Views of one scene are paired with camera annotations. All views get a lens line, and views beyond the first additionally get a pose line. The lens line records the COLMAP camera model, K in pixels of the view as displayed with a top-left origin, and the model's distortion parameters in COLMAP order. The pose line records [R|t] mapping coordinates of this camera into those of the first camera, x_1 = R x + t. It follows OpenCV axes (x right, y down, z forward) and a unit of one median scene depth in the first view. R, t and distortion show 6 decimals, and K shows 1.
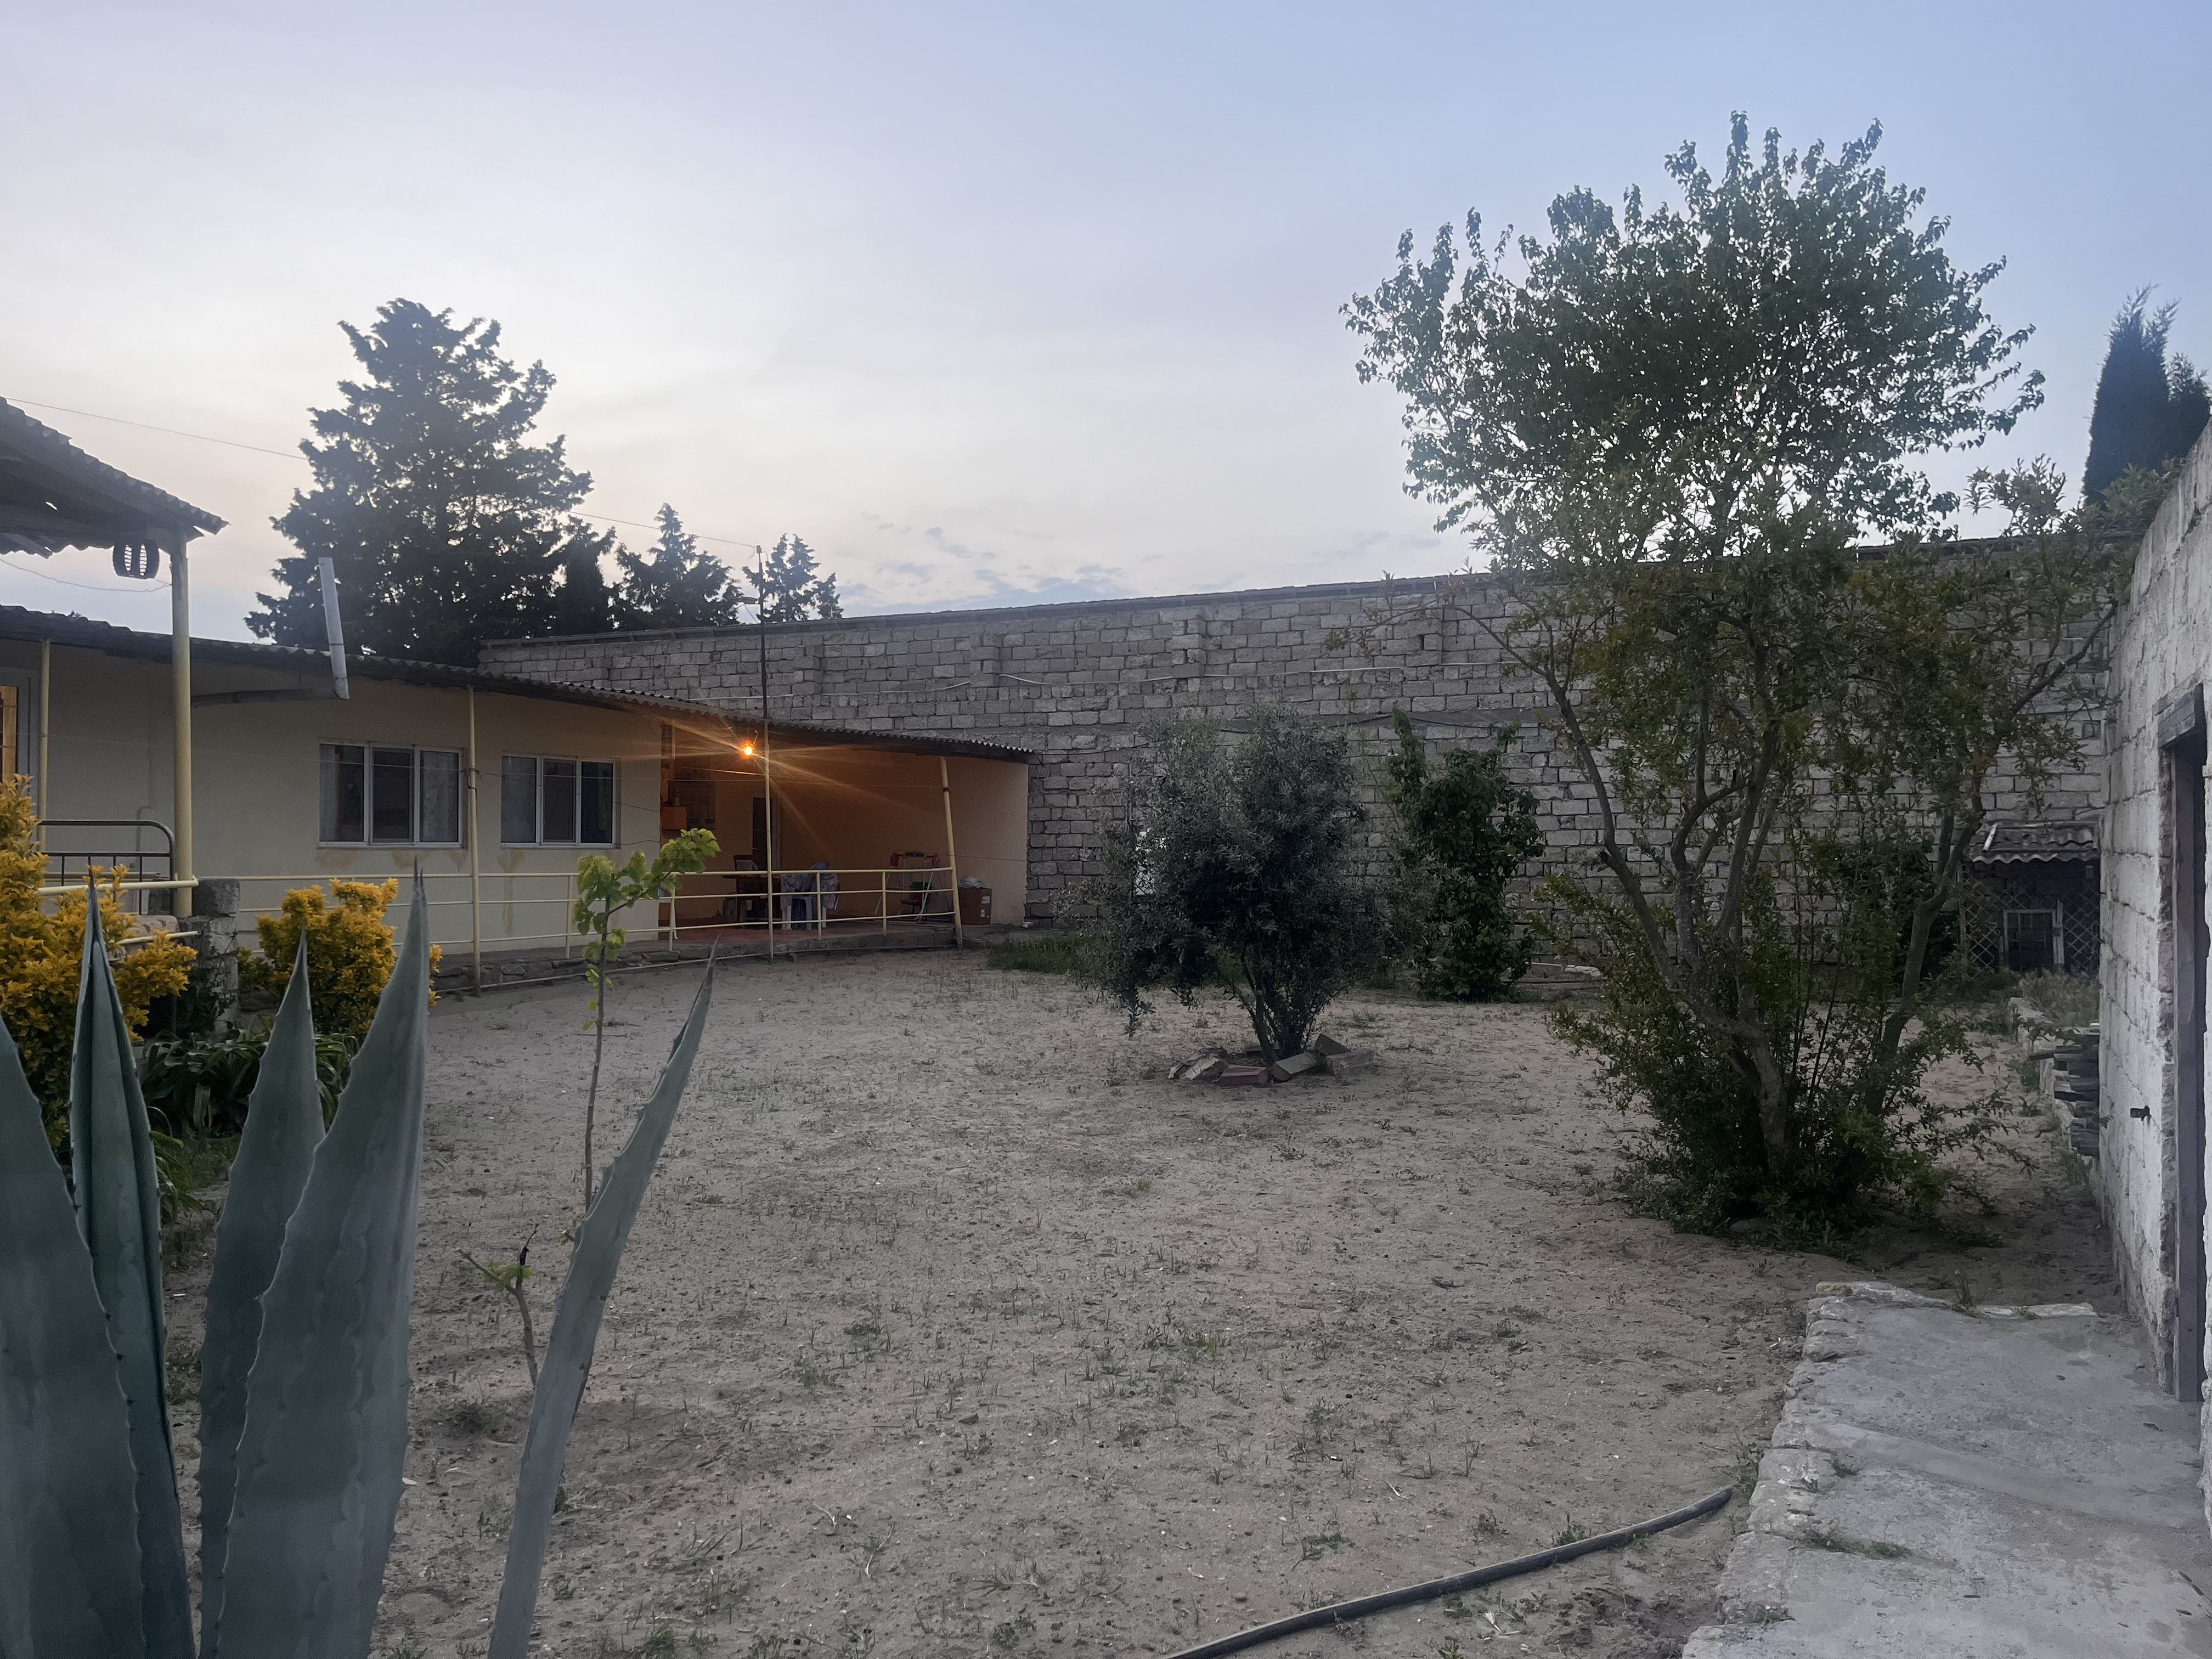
lens RADIAL K [[1662.5, 0, 1112.4], [0, 1662.5, 841.5], [0, 0, 1]] dist [0.054567, -0.069913]
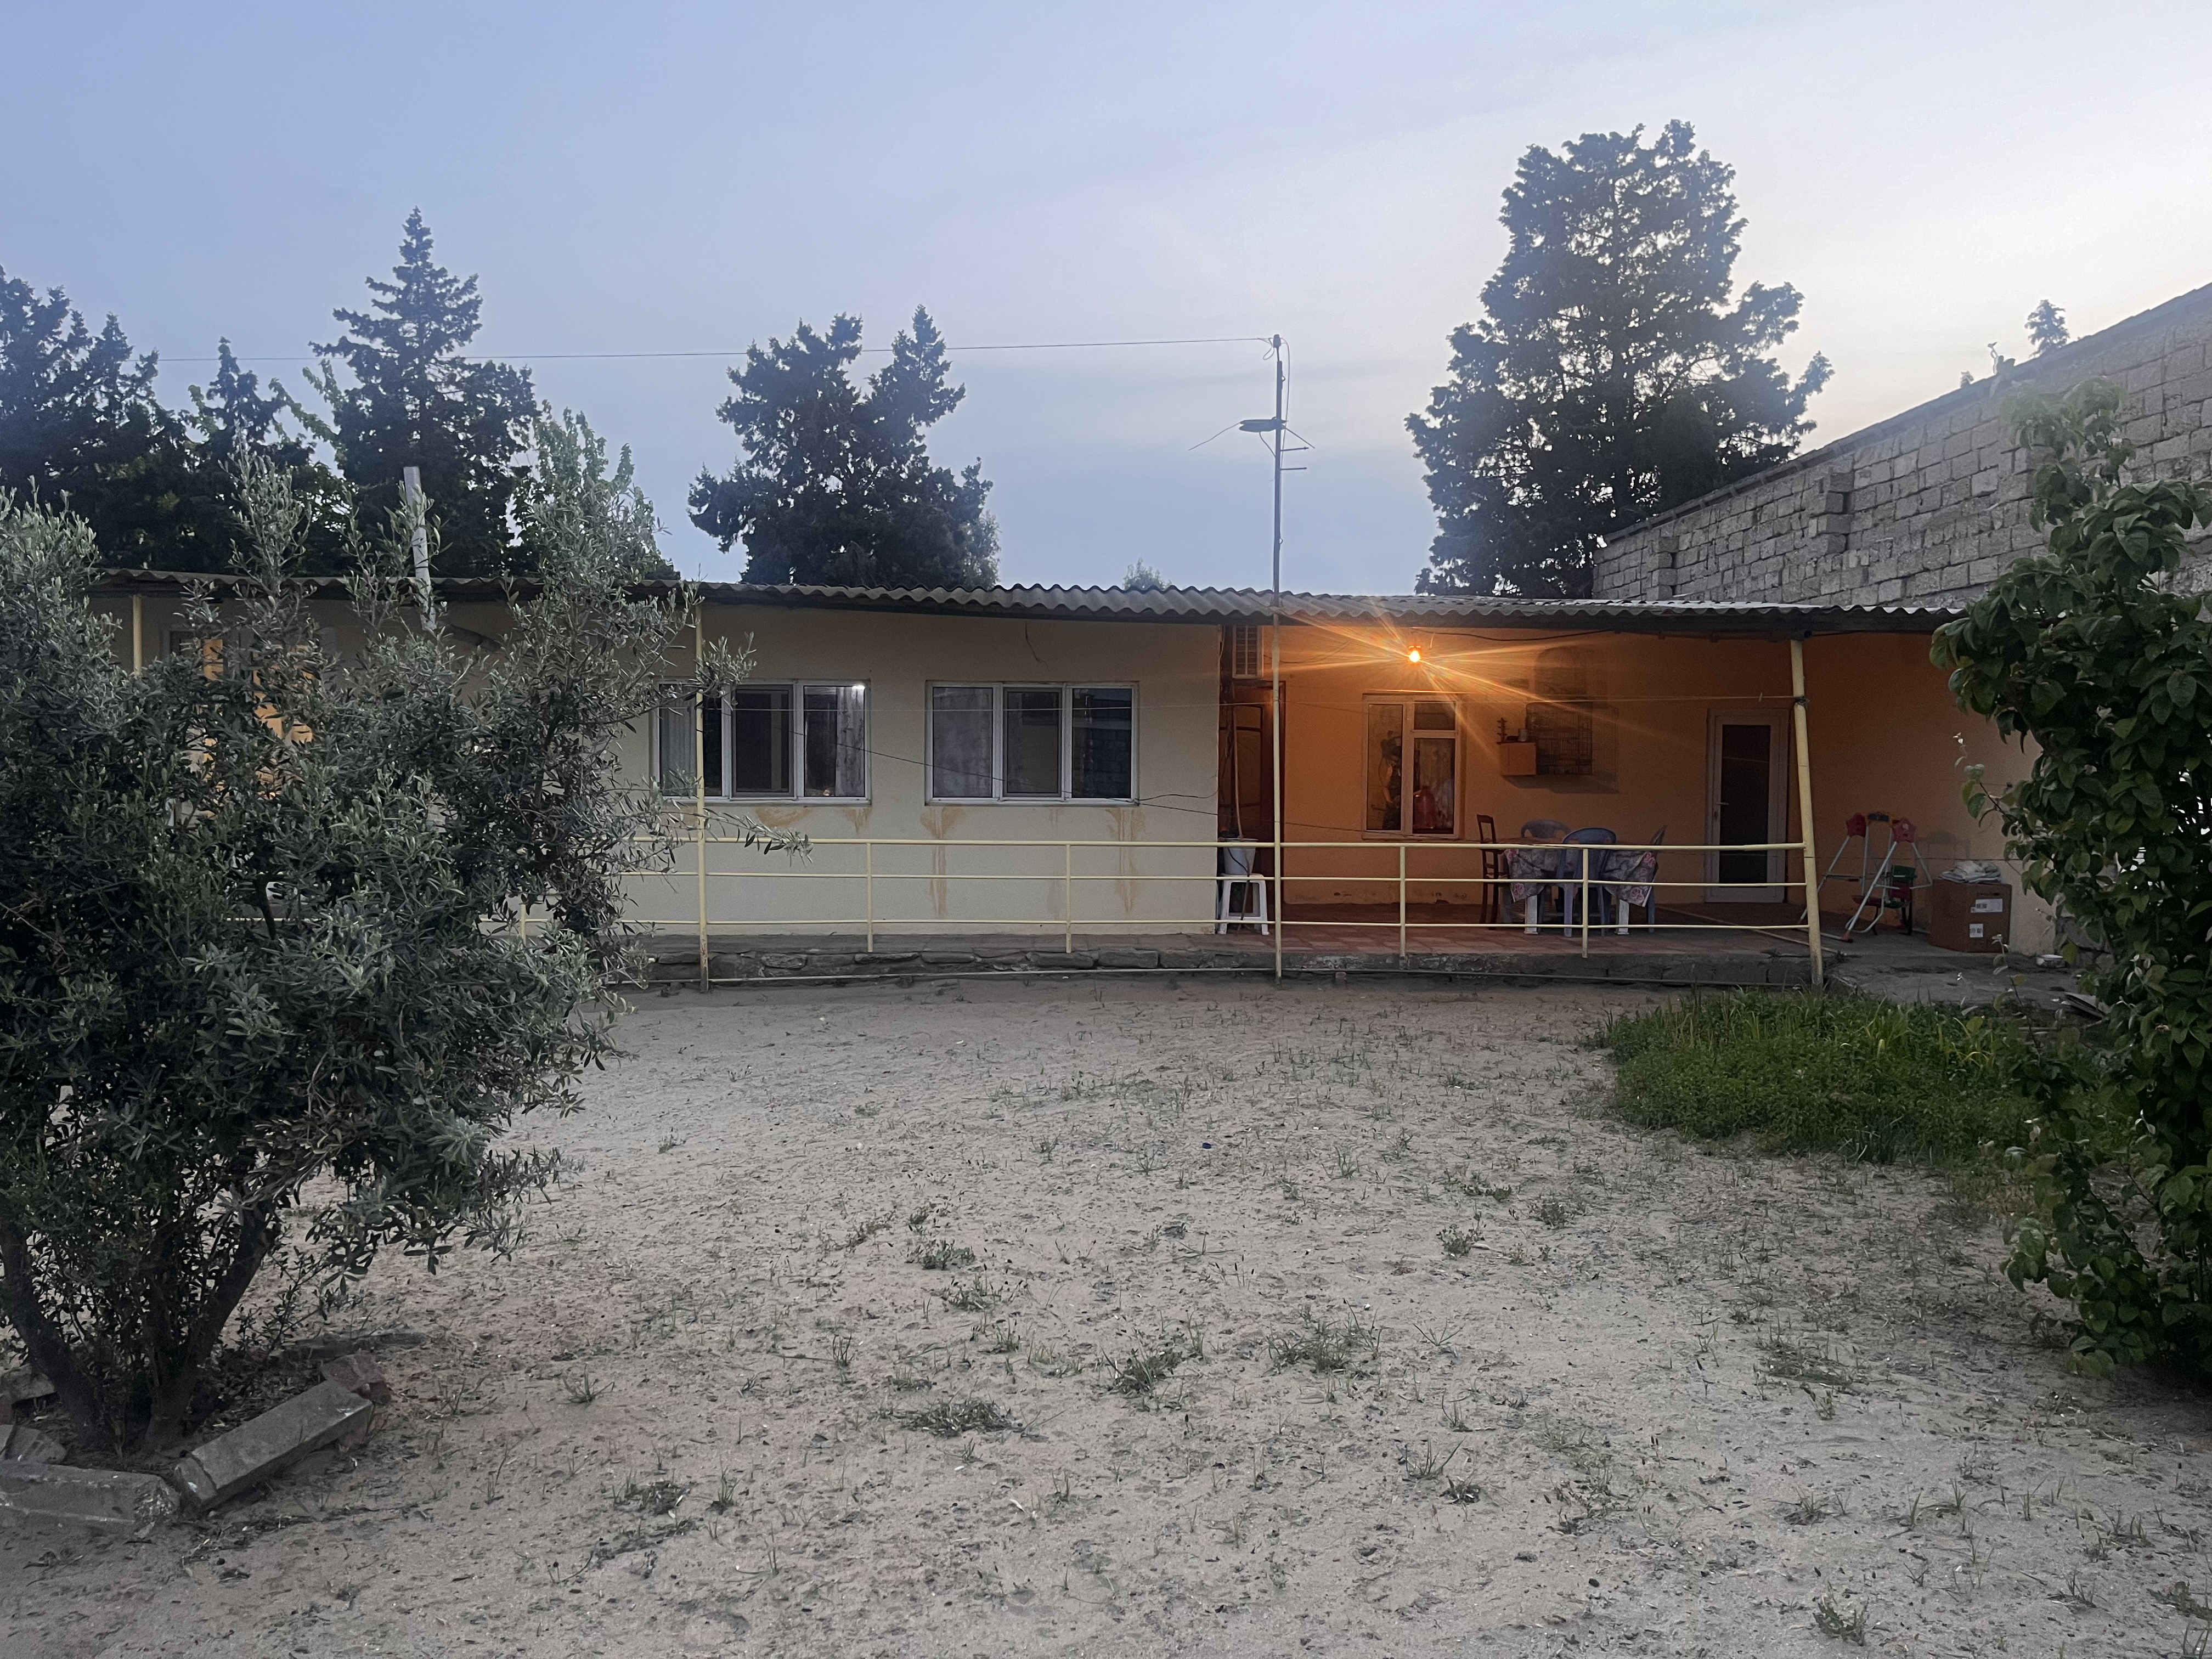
lens RADIAL K [[1662.5, 0, 1112.4], [0, 1662.5, 841.5], [0, 0, 1]] dist [0.054567, -0.069913]
pose [[0.471997, 0.029572, -0.881104, 0.275652], [0.002585, 0.999387, 0.034926, -0.004975], [0.881596, -0.018763, 0.471631, 0.530890]]
